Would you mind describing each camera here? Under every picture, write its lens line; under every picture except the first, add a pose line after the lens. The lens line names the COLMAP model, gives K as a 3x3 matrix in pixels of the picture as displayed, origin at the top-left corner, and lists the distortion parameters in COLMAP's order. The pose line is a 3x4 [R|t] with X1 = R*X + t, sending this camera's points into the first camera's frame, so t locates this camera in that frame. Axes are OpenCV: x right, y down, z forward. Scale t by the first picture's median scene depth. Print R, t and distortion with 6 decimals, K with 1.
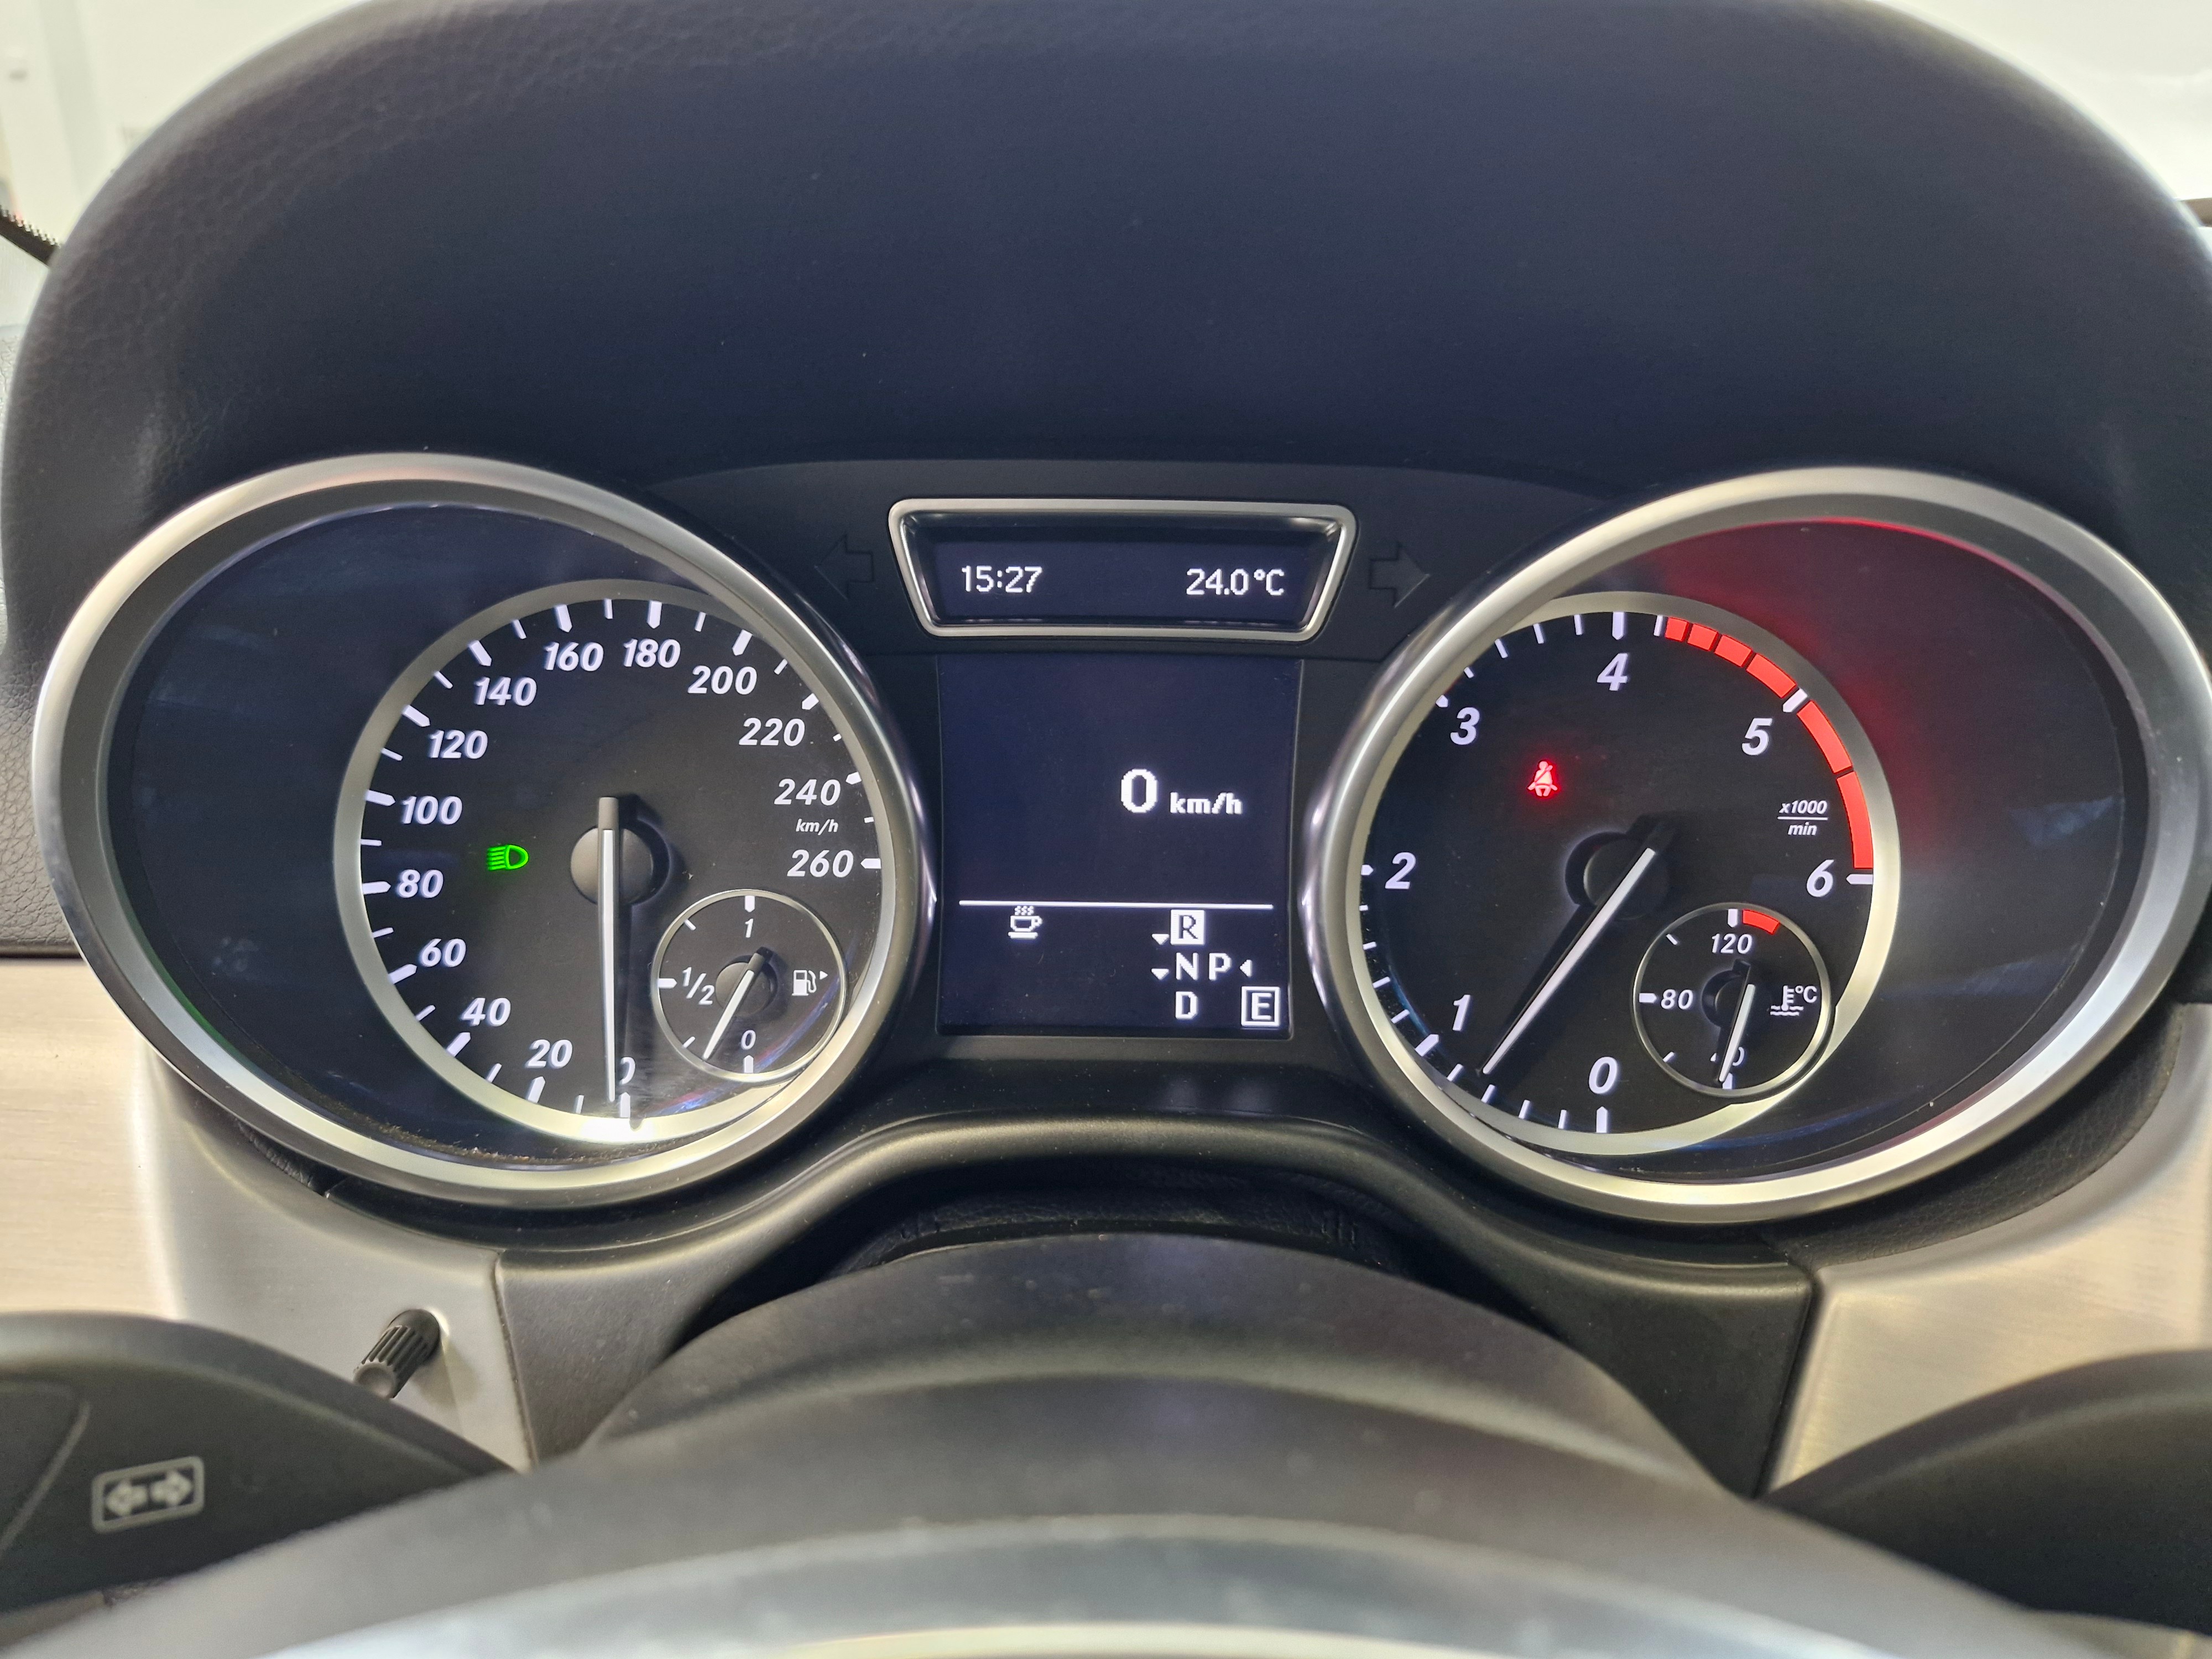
lens RADIAL K [[1564.6, 0, 1110.7], [0, 1564.6, 853.7], [0, 0, 1]] dist [0.059443, -0.068079]
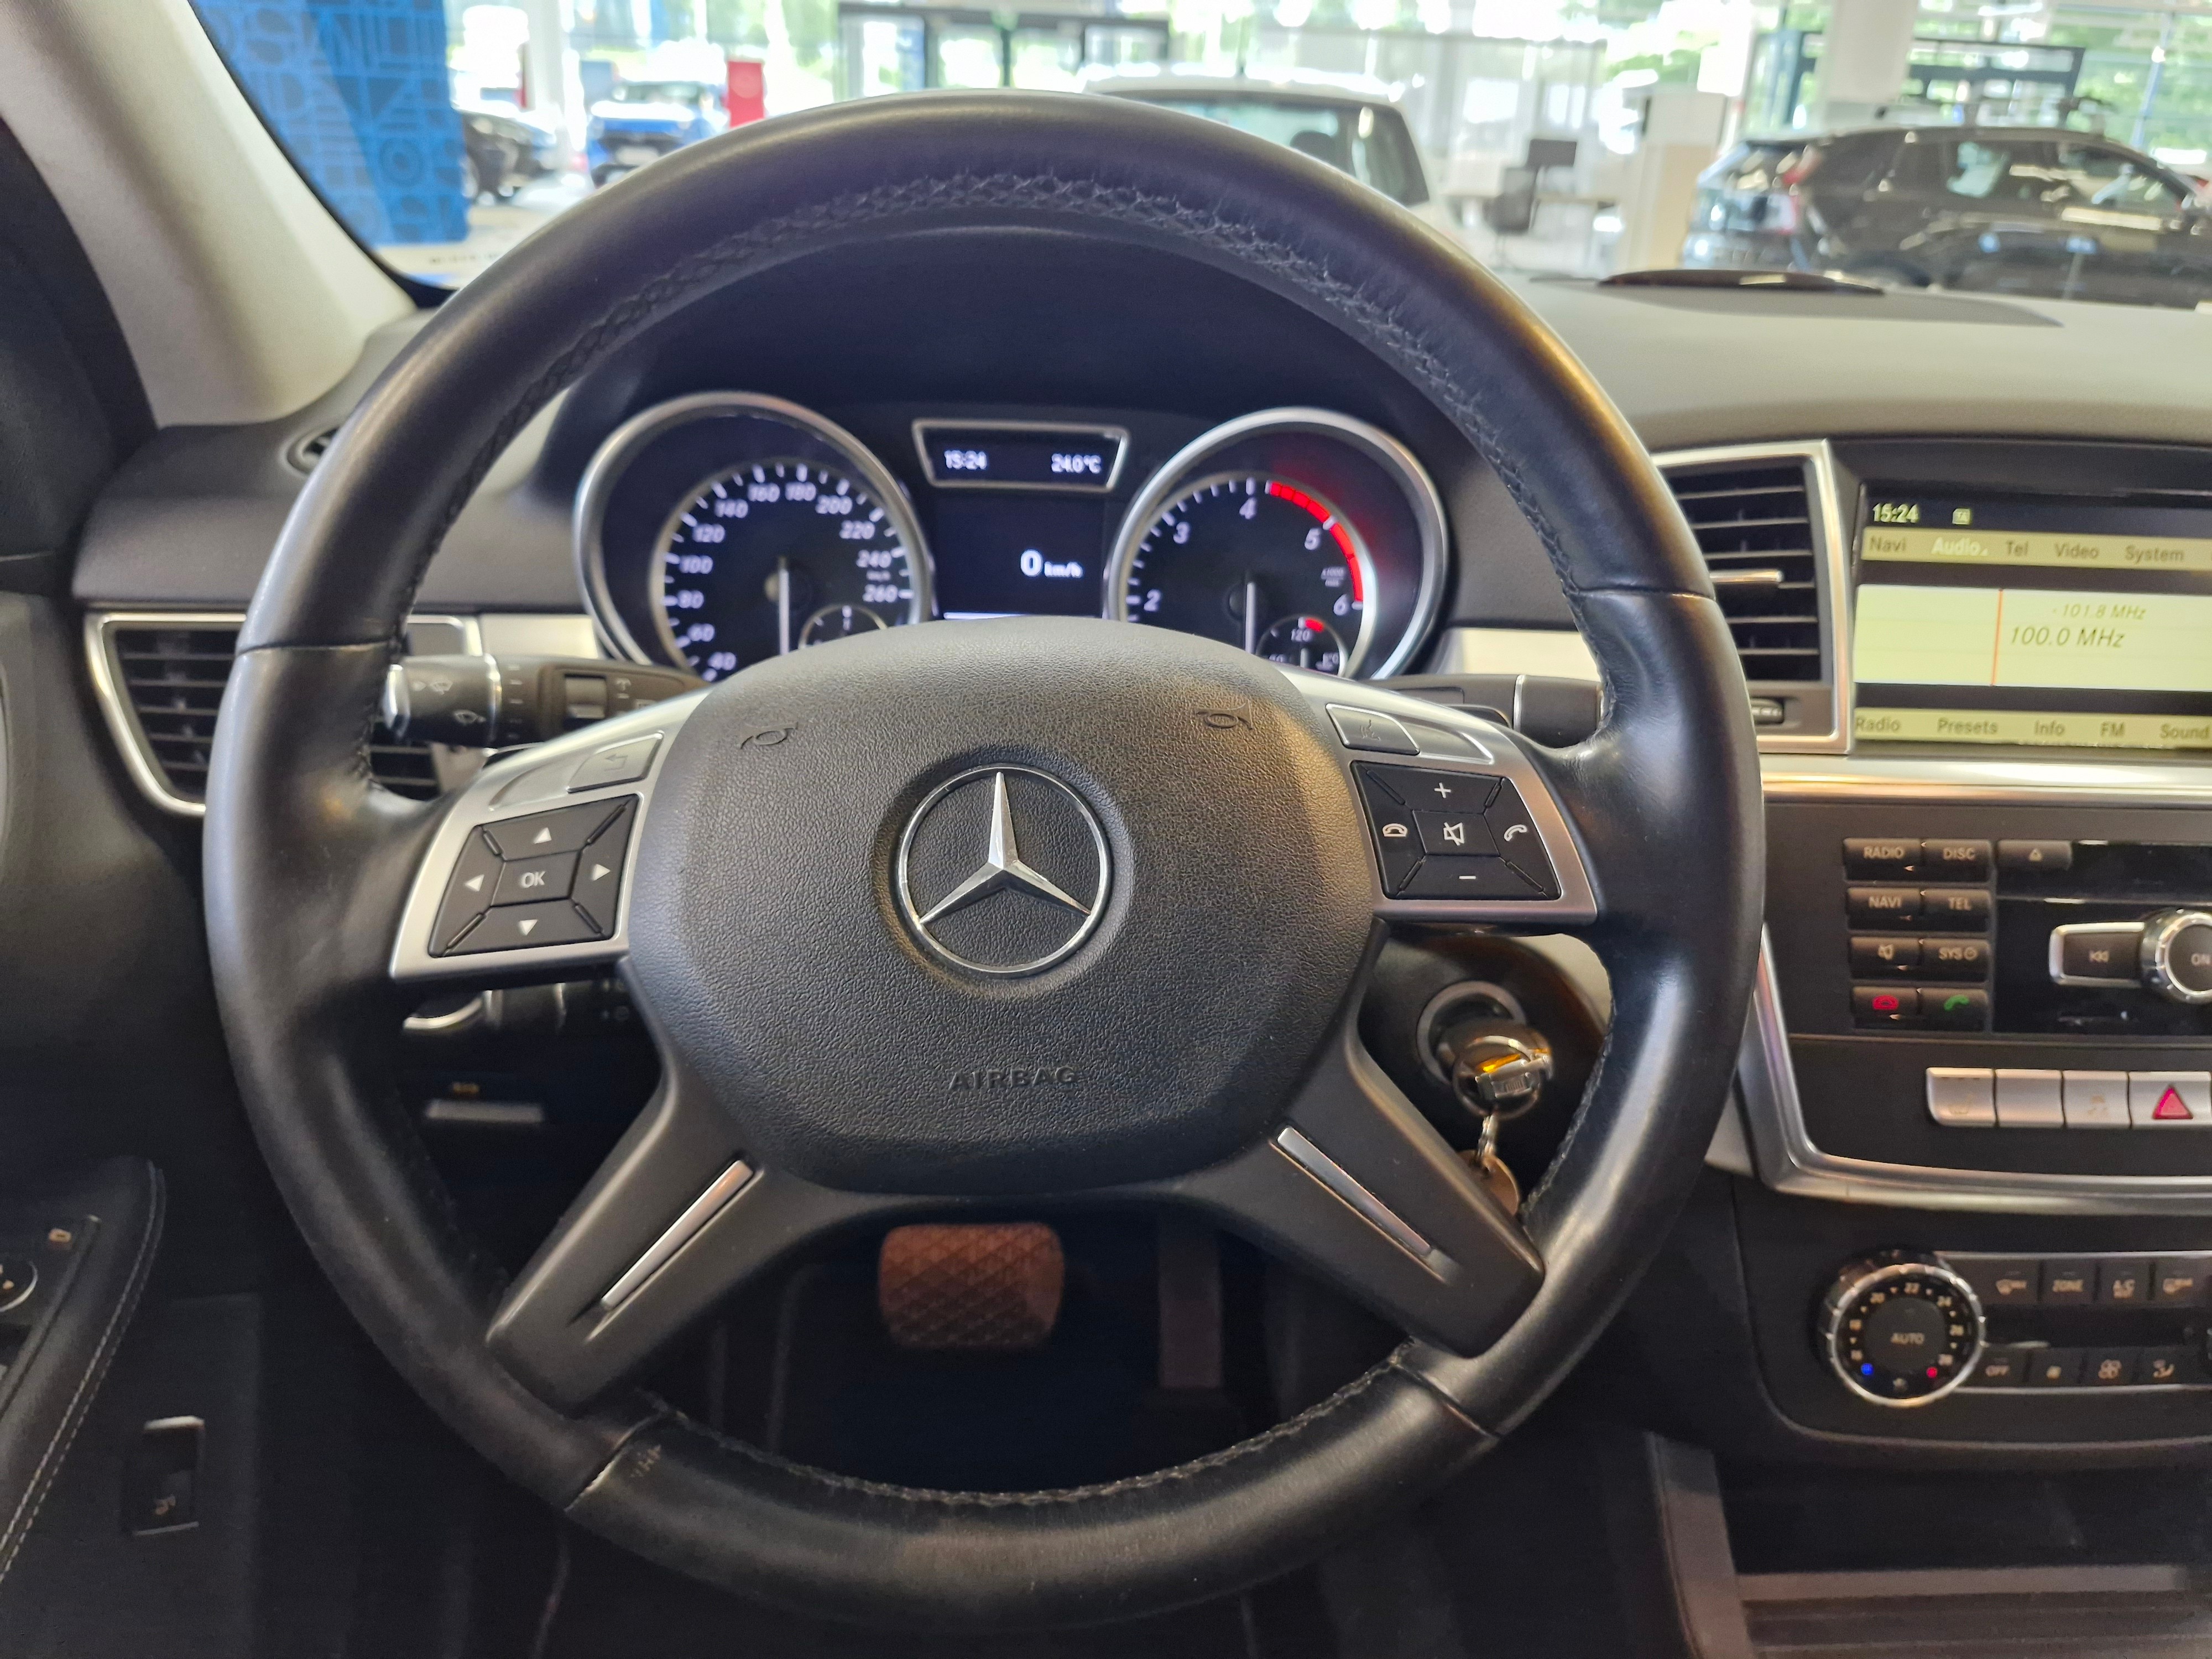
lens RADIAL K [[1564.6, 0, 1120.9], [0, 1564.6, 844.5], [0, 0, 1]] dist [0.059443, -0.068079]
pose [[0.997682, 0.000523, 0.068044, -0.003900], [-0.002822, 0.999428, 0.033693, 0.276204], [-0.067988, -0.033807, 0.997113, -1.166465]]
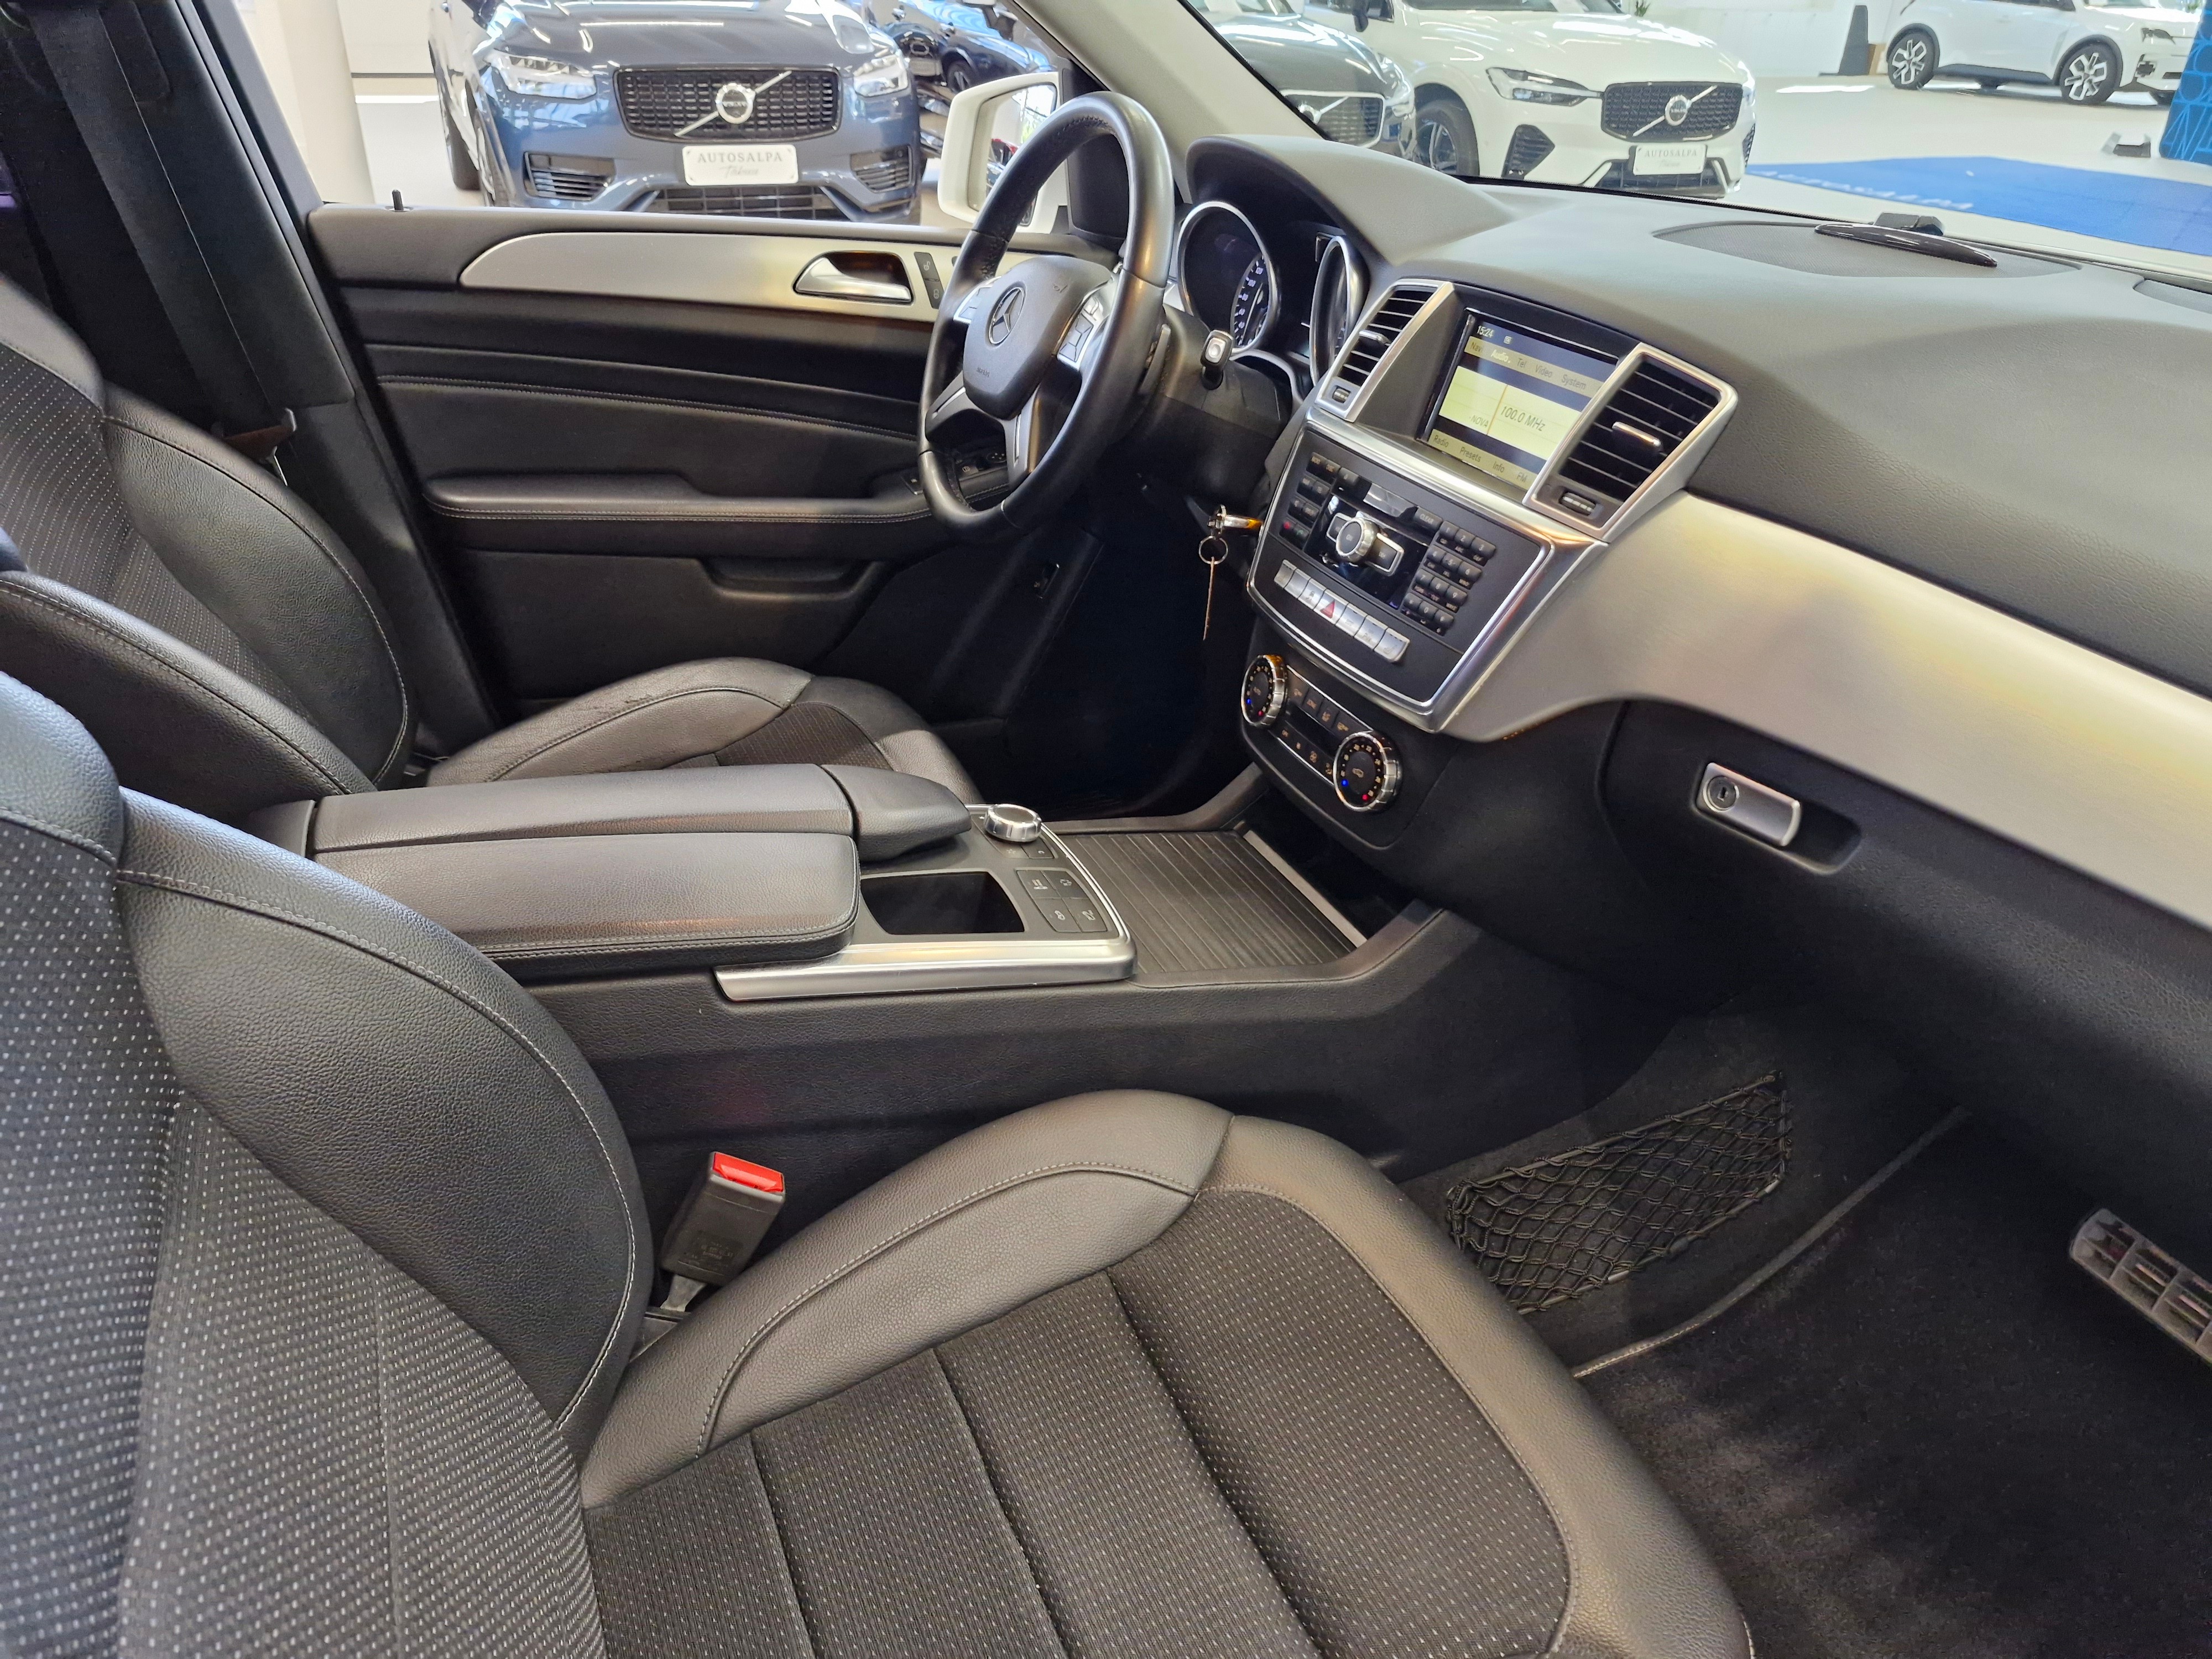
lens RADIAL K [[1564.6, 0, 1106.9], [0, 1564.6, 851.4], [0, 0, 1]] dist [0.059443, -0.068079]
pose [[0.404761, 0.455065, -0.793148, 4.244131], [-0.373395, 0.874019, 0.310913, 0.176353], [0.834712, 0.170313, 0.523688, -1.733550]]
